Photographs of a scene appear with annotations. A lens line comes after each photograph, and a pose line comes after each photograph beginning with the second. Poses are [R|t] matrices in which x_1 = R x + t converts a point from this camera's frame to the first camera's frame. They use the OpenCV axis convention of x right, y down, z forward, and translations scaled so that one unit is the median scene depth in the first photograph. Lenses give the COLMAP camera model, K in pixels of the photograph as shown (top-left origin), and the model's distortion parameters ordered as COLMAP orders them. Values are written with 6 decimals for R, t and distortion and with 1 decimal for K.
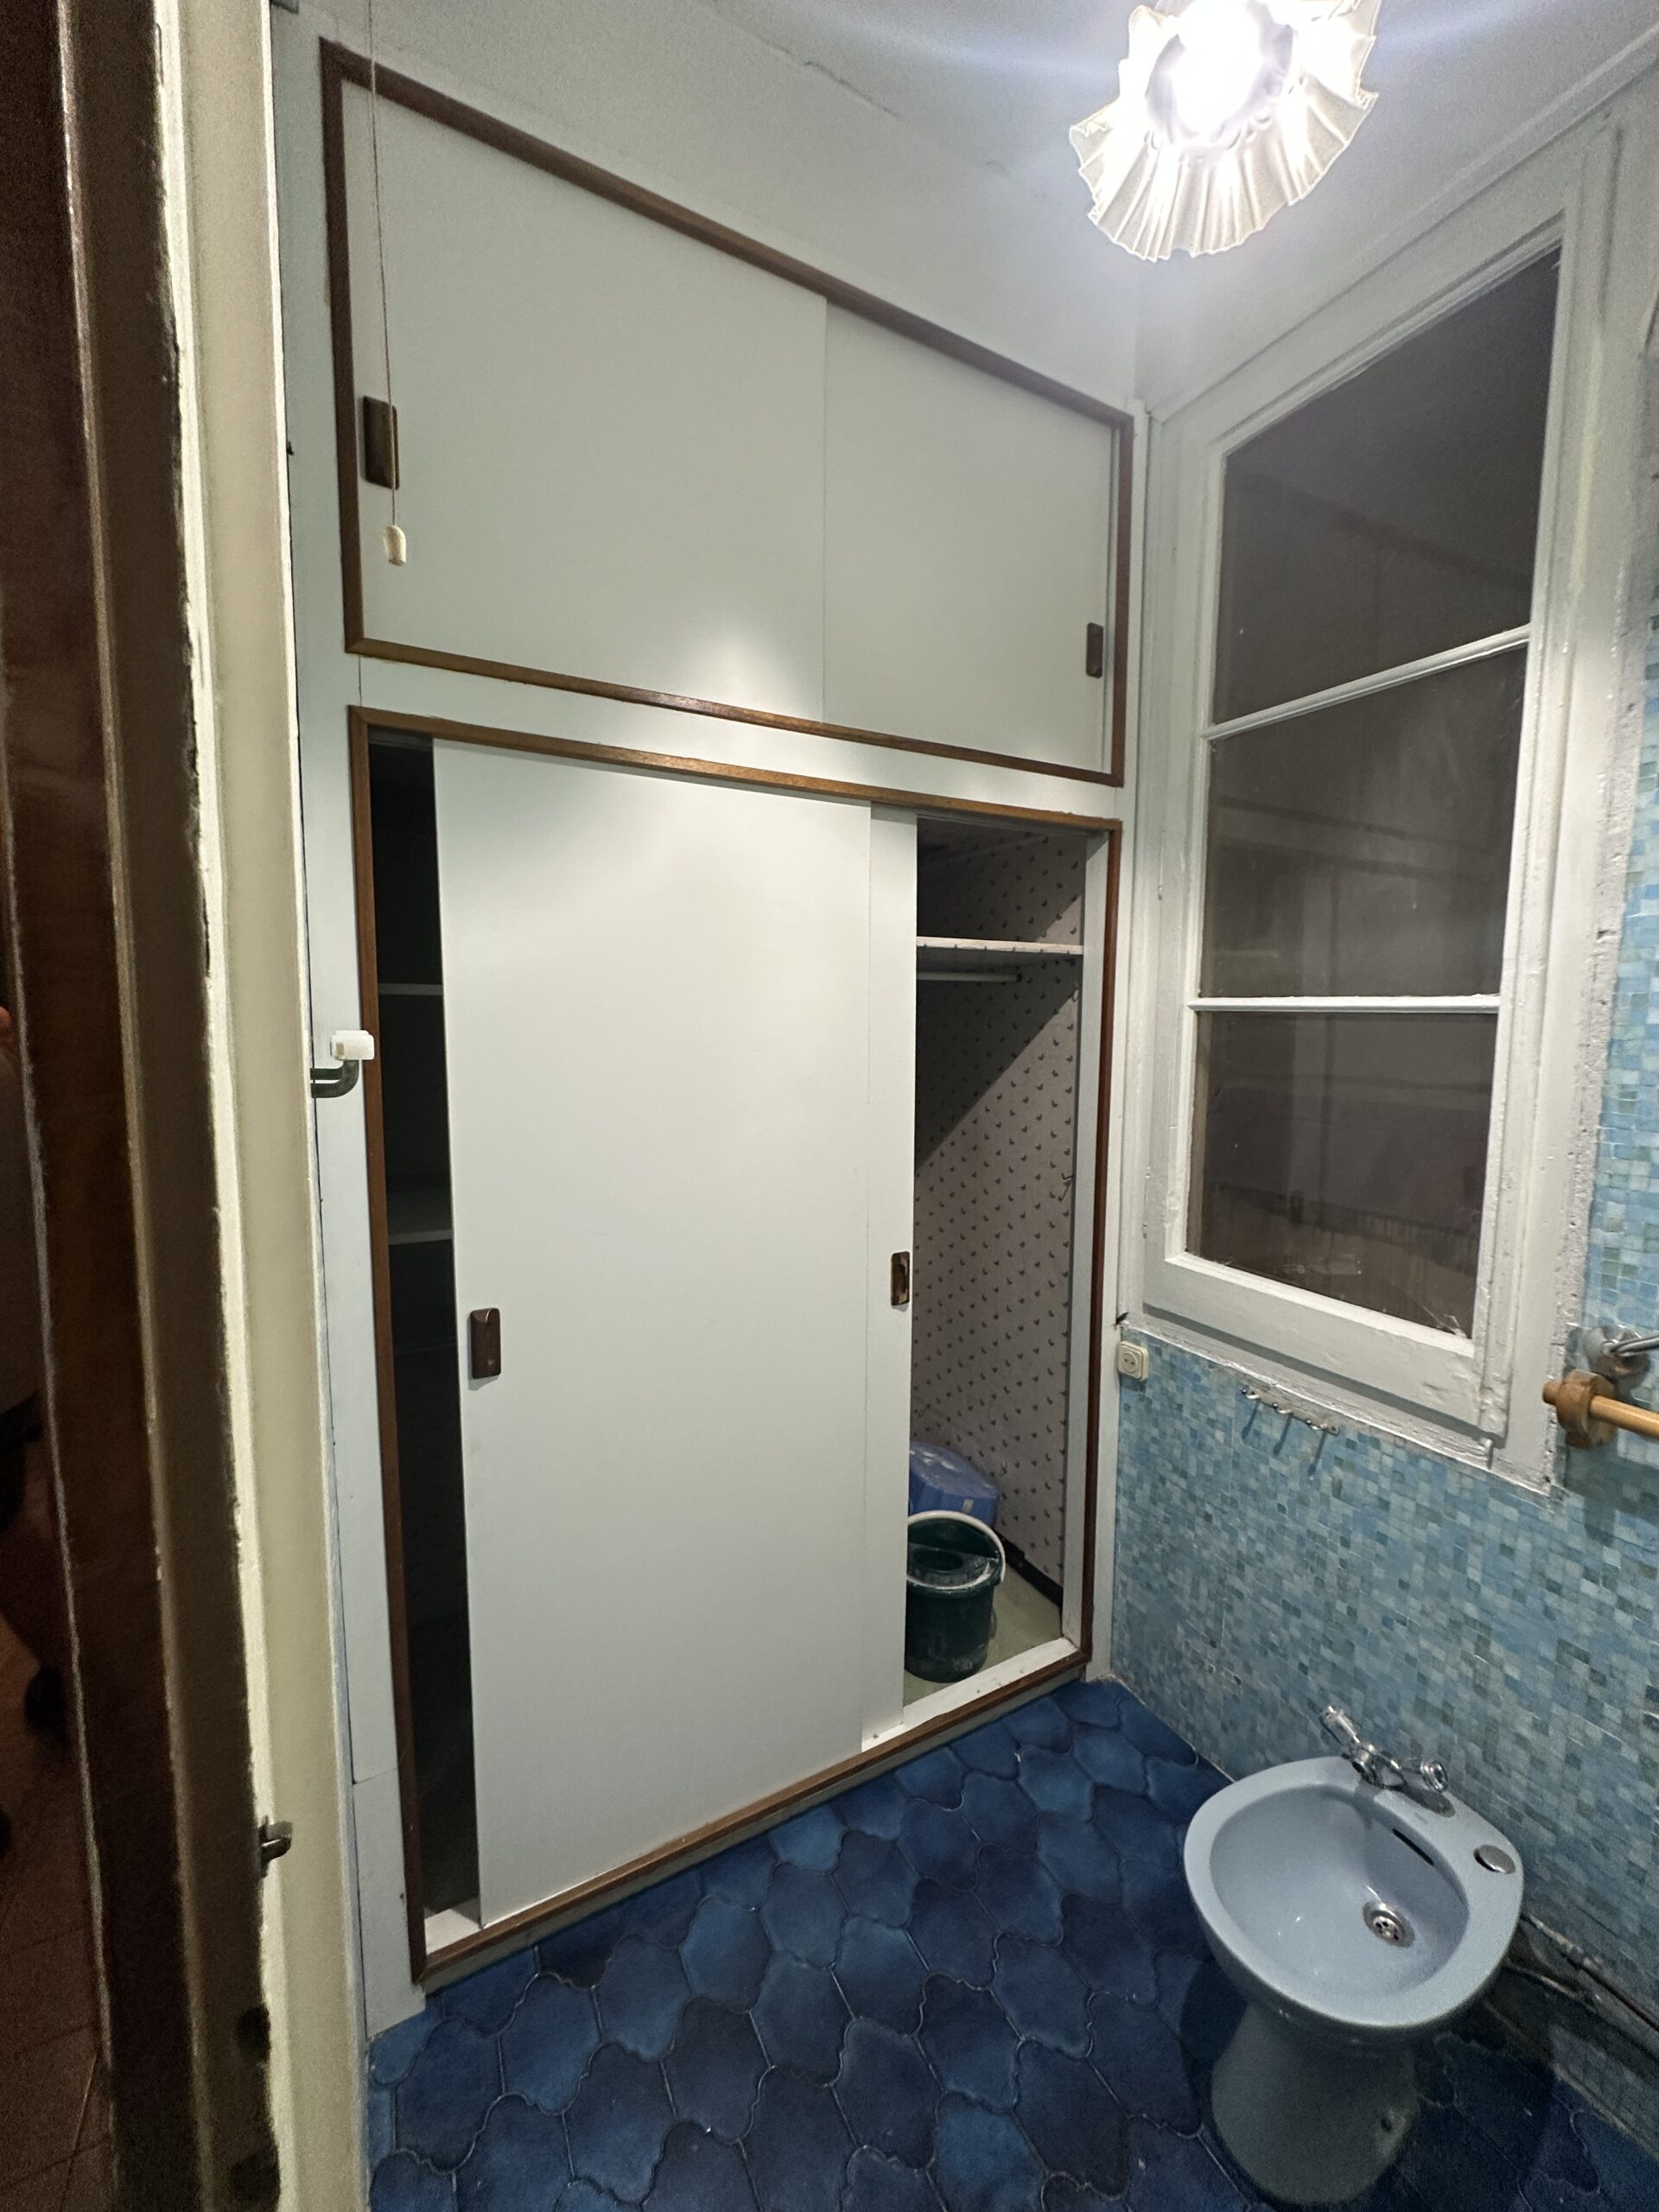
lens RADIAL K [[879.7, 0, 831.1], [0, 879.7, 1104.4], [0, 0, 1]] dist [-0.001350, -0.000047]
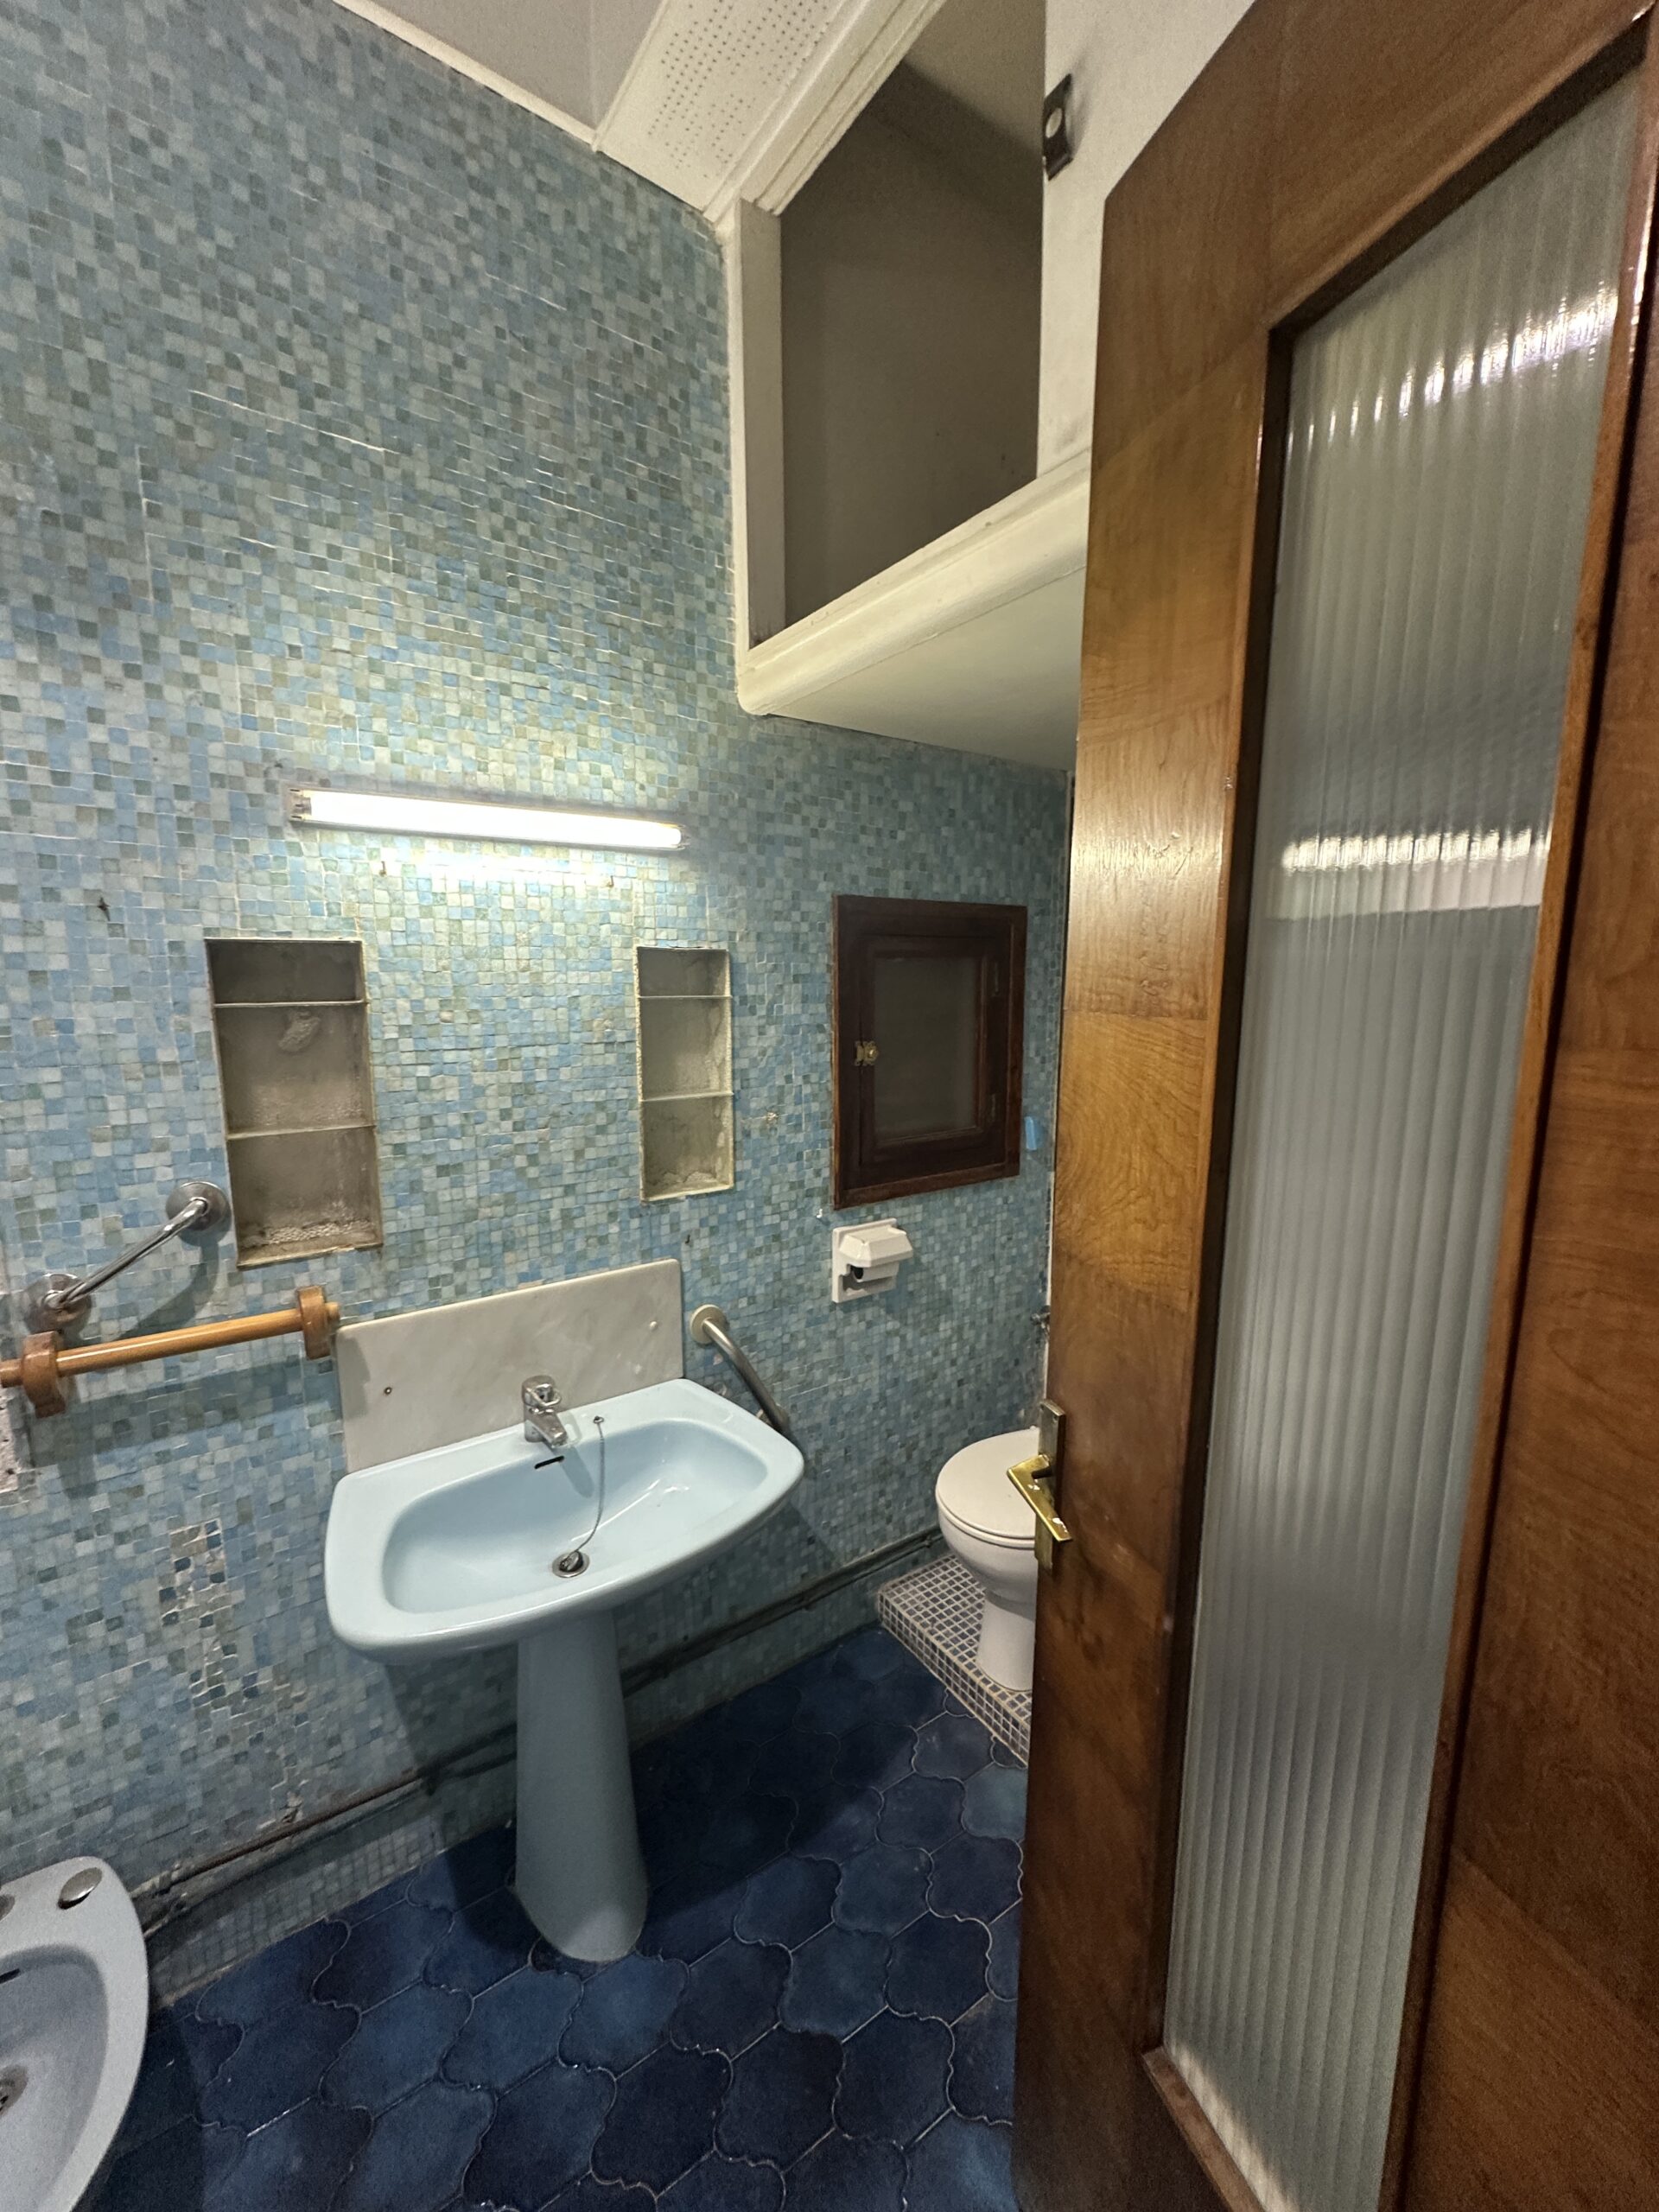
lens RADIAL K [[879.7, 0, 826.8], [0, 879.7, 1097.4], [0, 0, 1]] dist [-0.001350, -0.000047]
pose [[-0.111388, -0.153007, 0.981928, -0.092237], [0.100930, 0.981225, 0.164347, -0.006104], [-0.988638, 0.117412, -0.093854, 0.237433]]
